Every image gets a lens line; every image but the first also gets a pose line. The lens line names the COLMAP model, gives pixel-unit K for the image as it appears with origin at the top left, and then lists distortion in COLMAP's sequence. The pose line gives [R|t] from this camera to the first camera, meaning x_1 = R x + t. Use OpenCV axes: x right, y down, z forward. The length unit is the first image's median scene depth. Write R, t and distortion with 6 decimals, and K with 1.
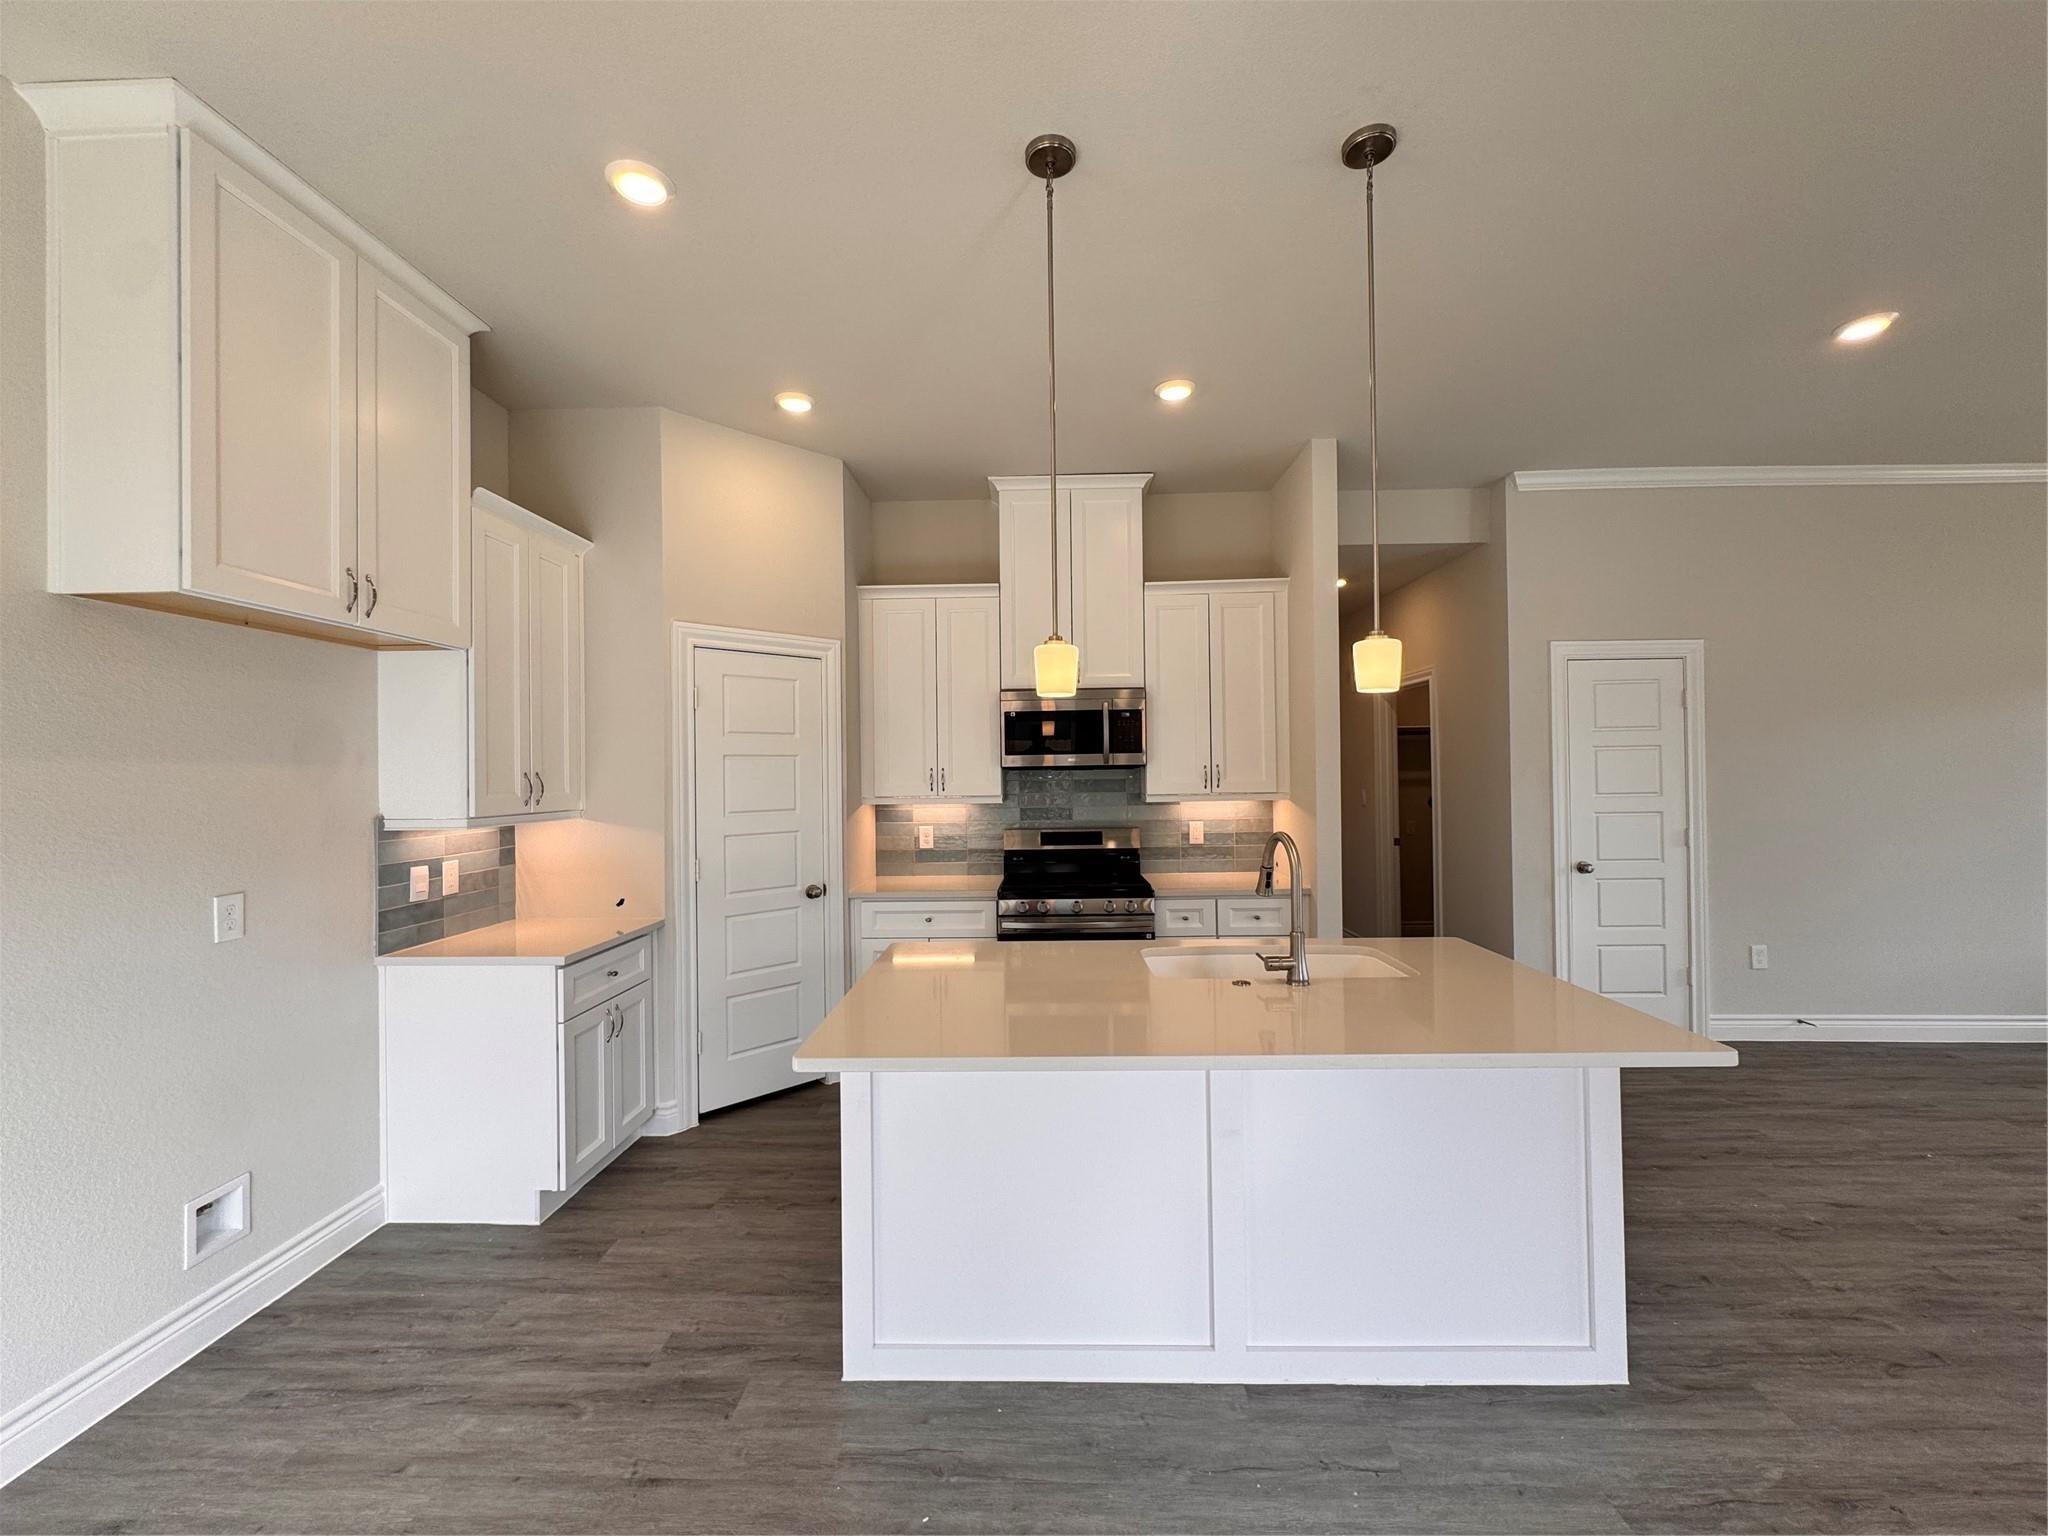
lens RADIAL K [[818.0, 0, 1025.0], [0, 818.0, 769.0], [0, 0, 1]] dist [-0.003092, 0.000408]
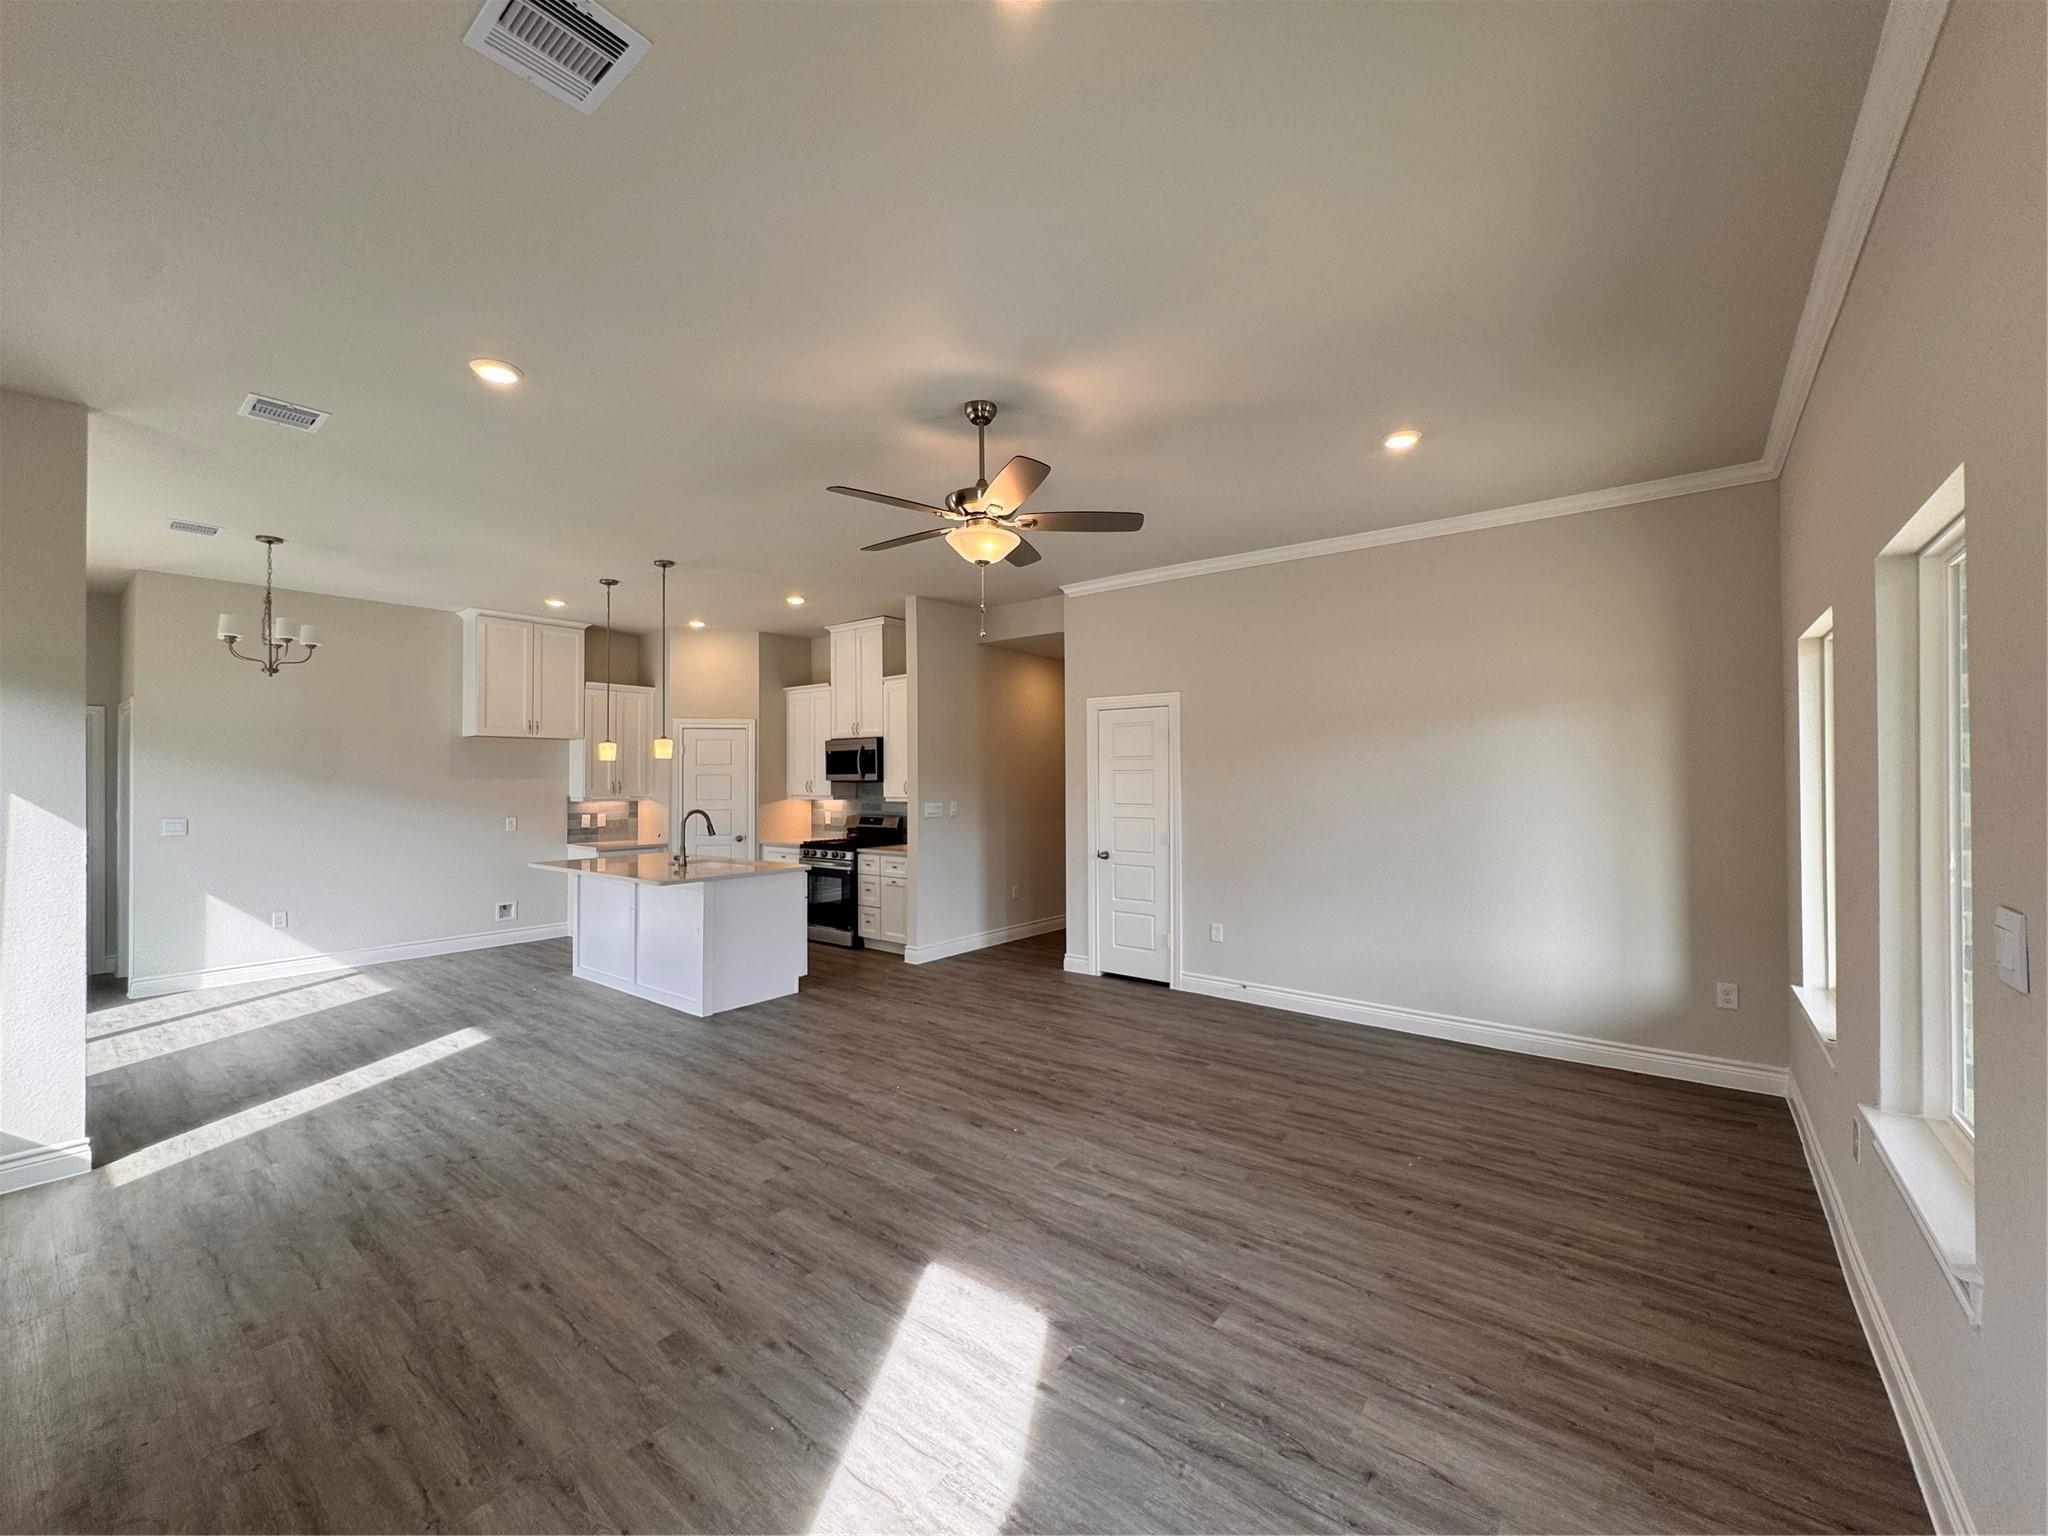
lens RADIAL K [[818.0, 0, 1023.3], [0, 818.0, 767.9], [0, 0, 1]] dist [-0.003092, 0.000408]
pose [[0.800203, 0.001527, -0.599727, 1.490994], [-0.005295, 0.999976, -0.004519, -0.026334], [0.599706, 0.006792, 0.800192, -0.242311]]
